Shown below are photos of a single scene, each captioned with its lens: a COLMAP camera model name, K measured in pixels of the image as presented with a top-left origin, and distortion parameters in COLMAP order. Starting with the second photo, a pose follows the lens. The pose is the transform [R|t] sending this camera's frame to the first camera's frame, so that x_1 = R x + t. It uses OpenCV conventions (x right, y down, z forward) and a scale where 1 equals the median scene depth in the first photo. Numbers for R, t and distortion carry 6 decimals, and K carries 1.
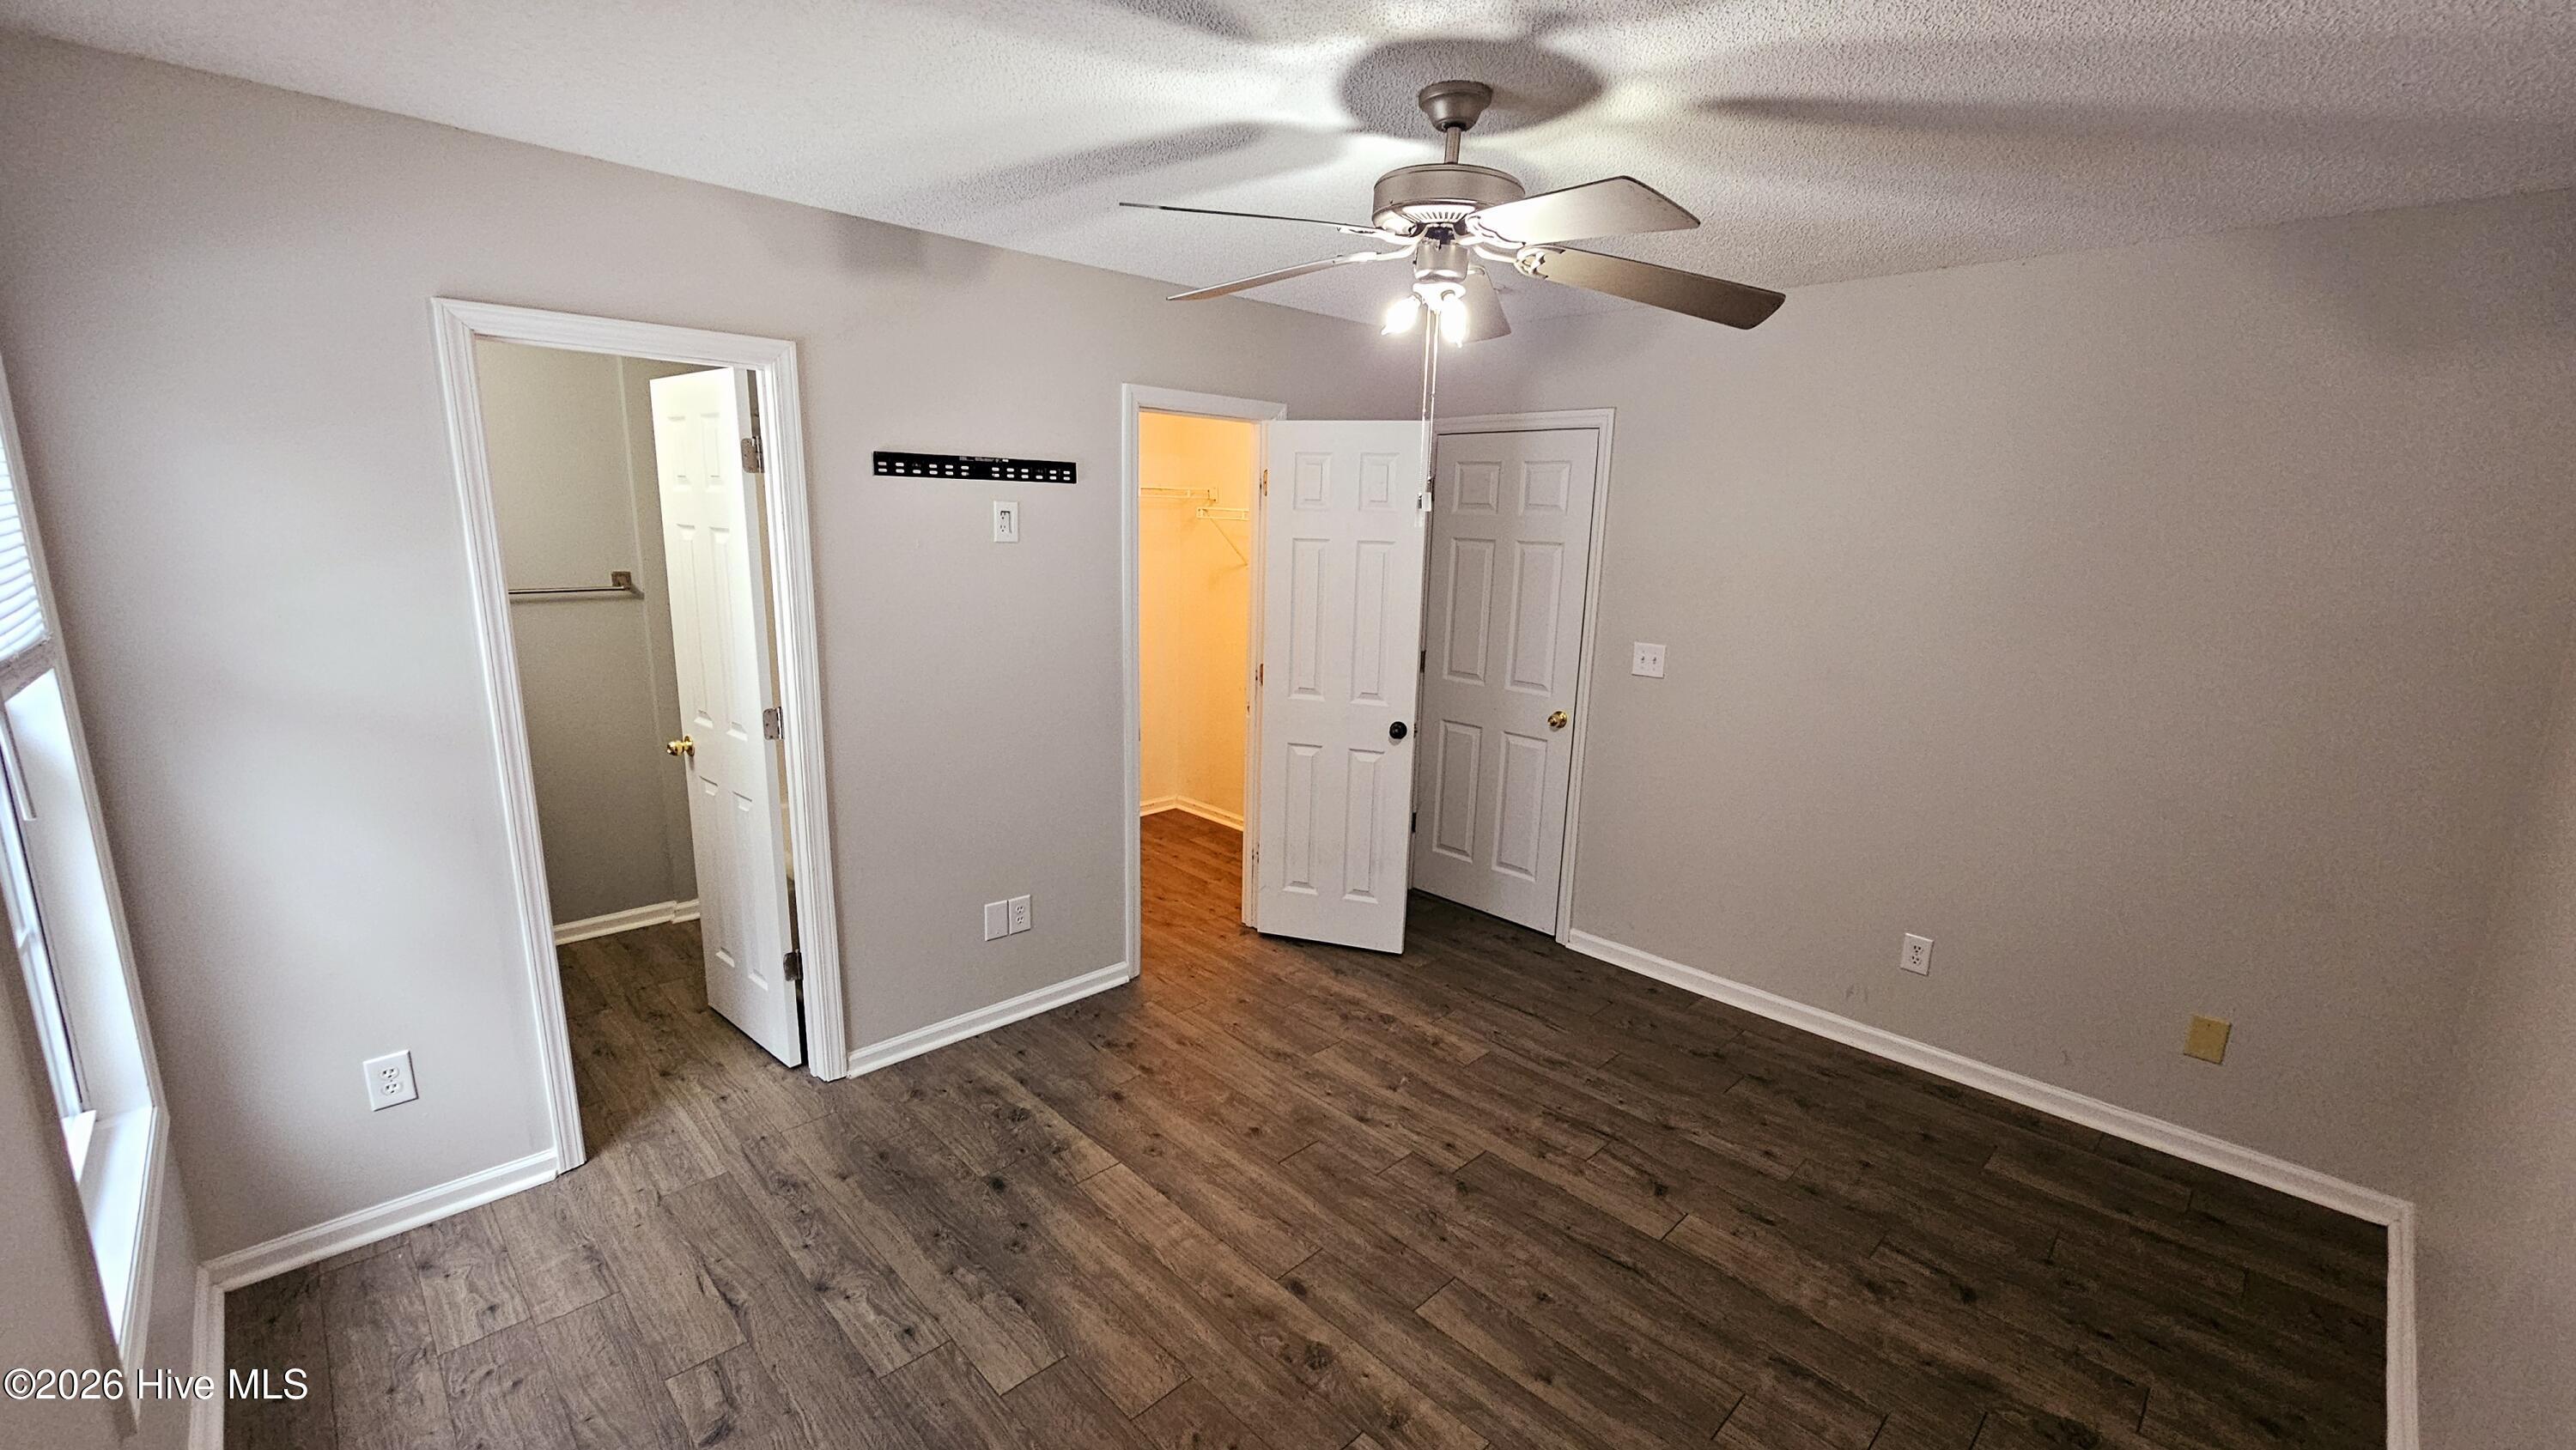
lens RADIAL K [[1050.2, 0, 1290.6], [0, 1050.2, 728.0], [0, 0, 1]] dist [-0.000934, -0.000081]
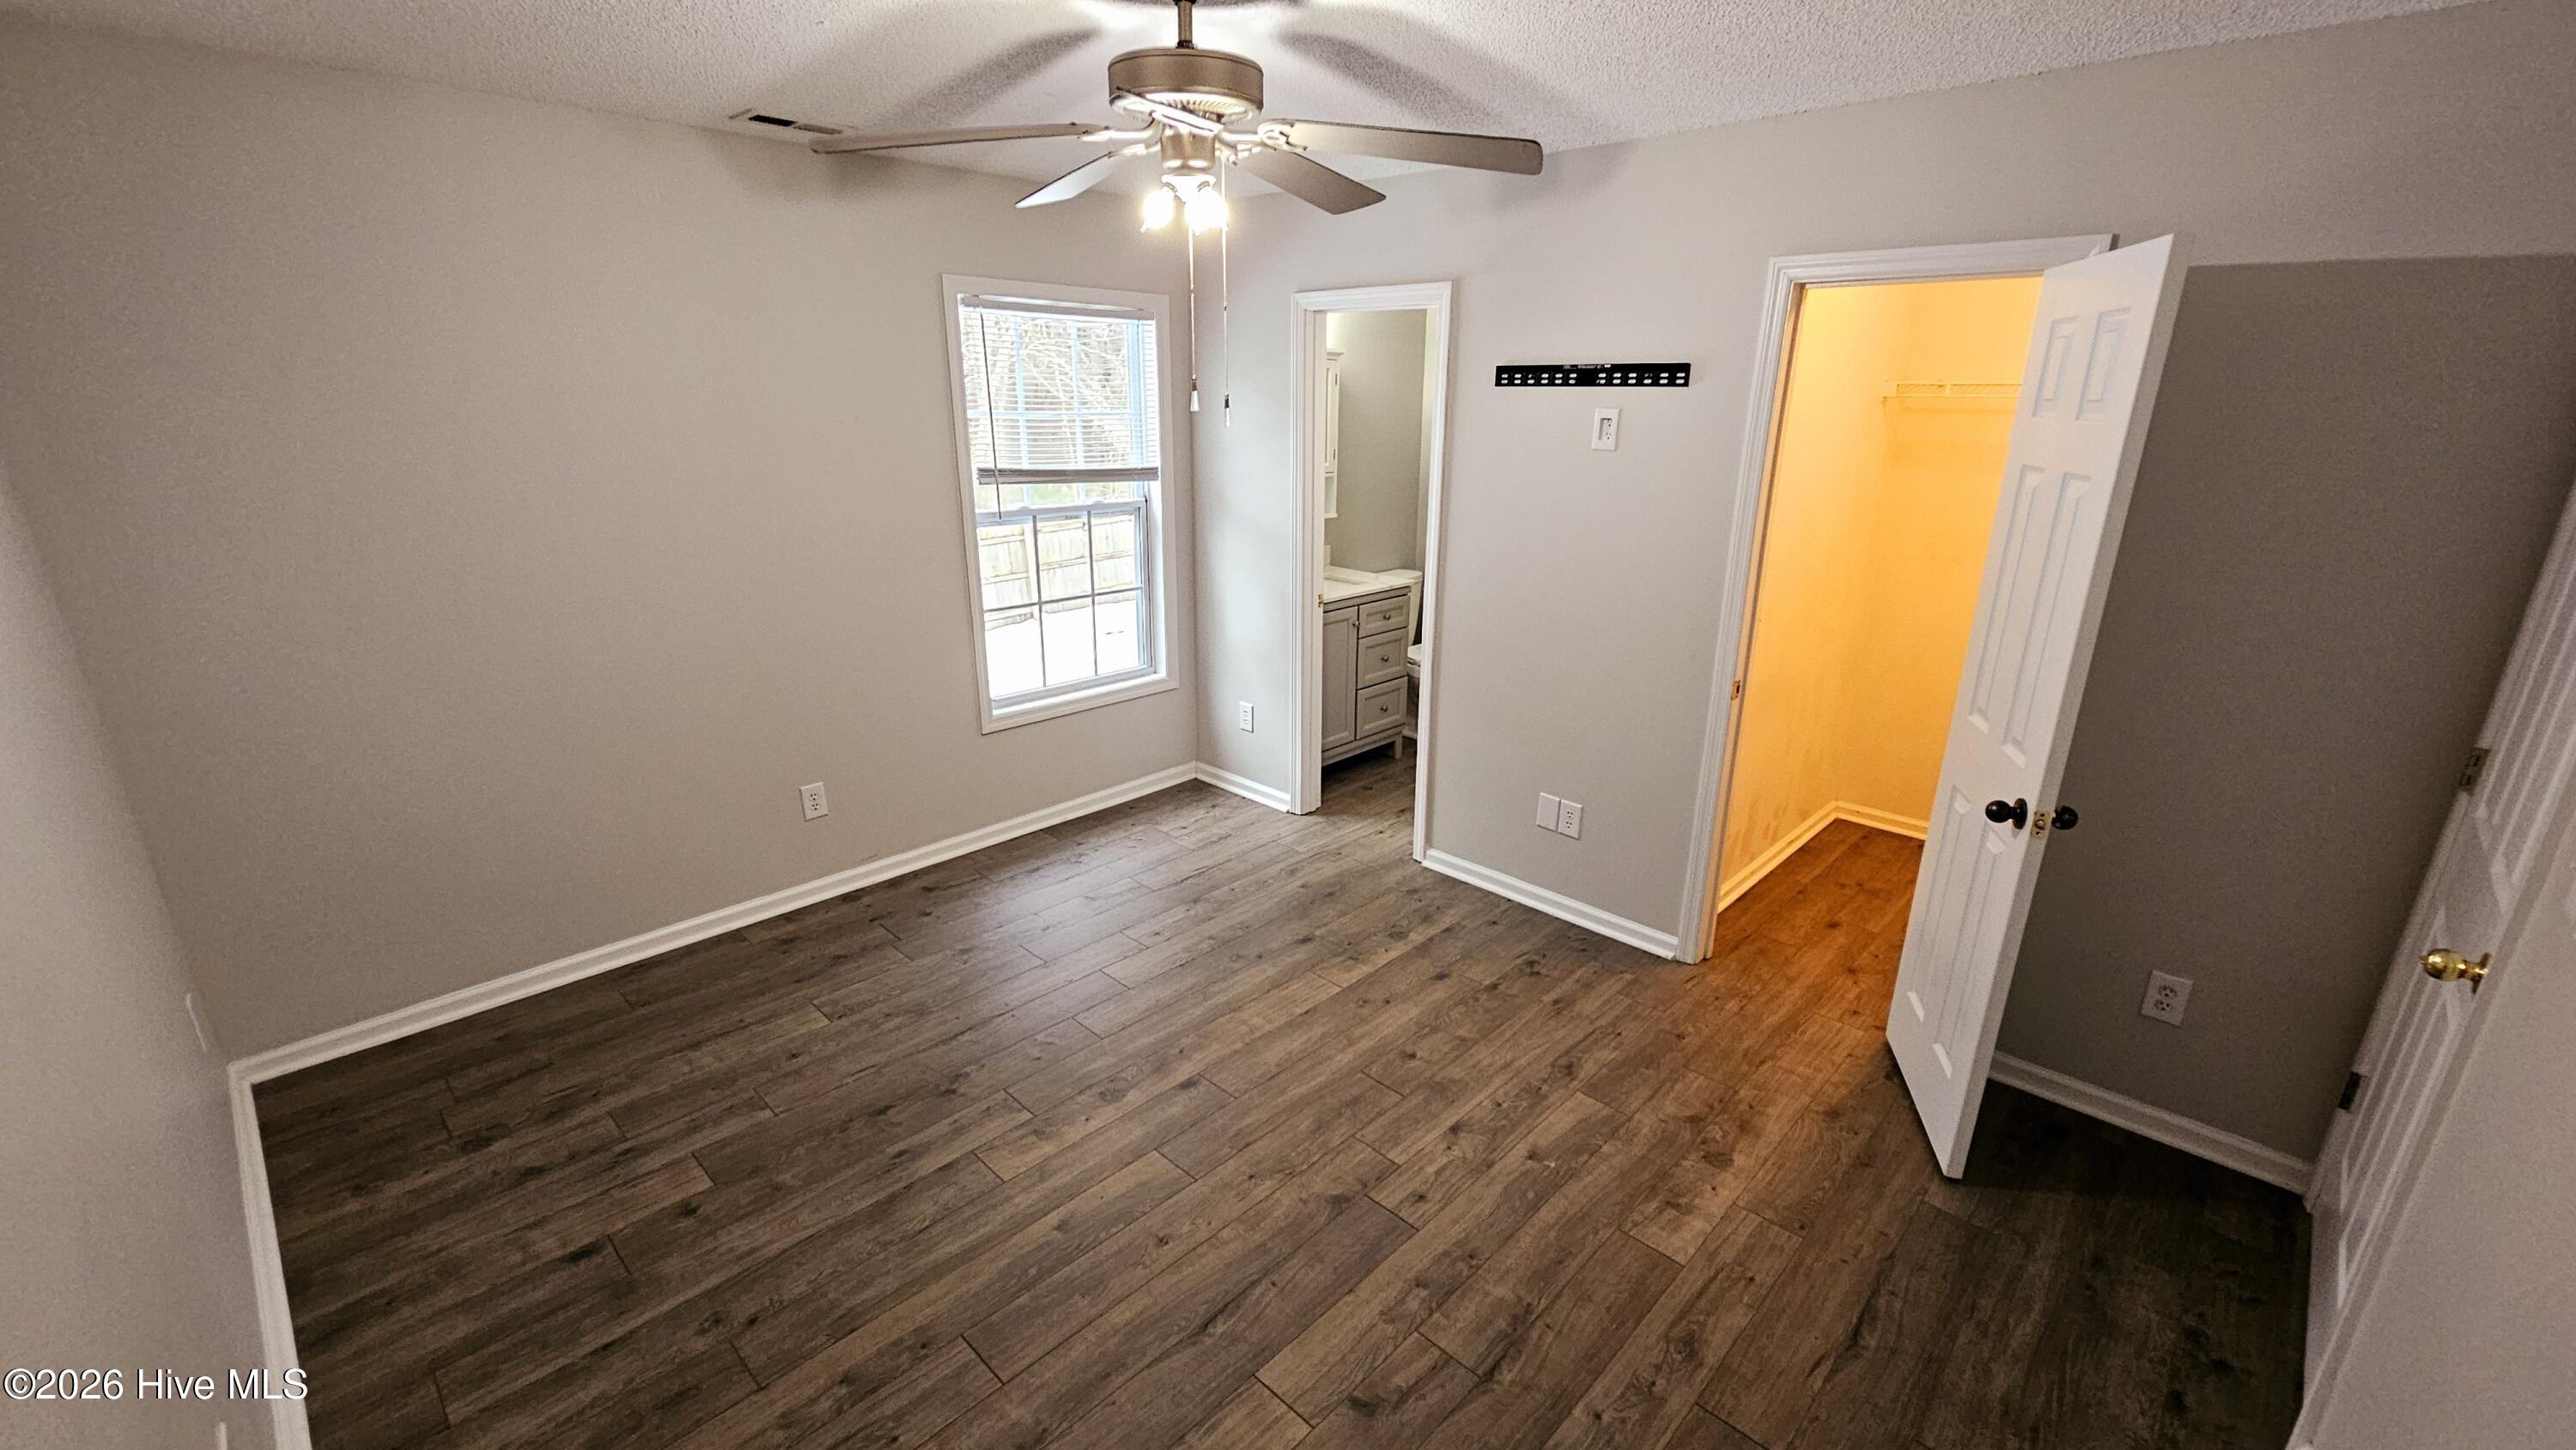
lens RADIAL K [[1044.6, 0, 1288.0], [0, 1044.6, 725.0], [0, 0, 1]] dist [-0.001488, 0.000742]
pose [[0.036127, 0.278789, -0.959673, 0.785365], [-0.210063, 0.940963, 0.265446, -0.139954], [0.977020, 0.192002, 0.092558, 0.707878]]
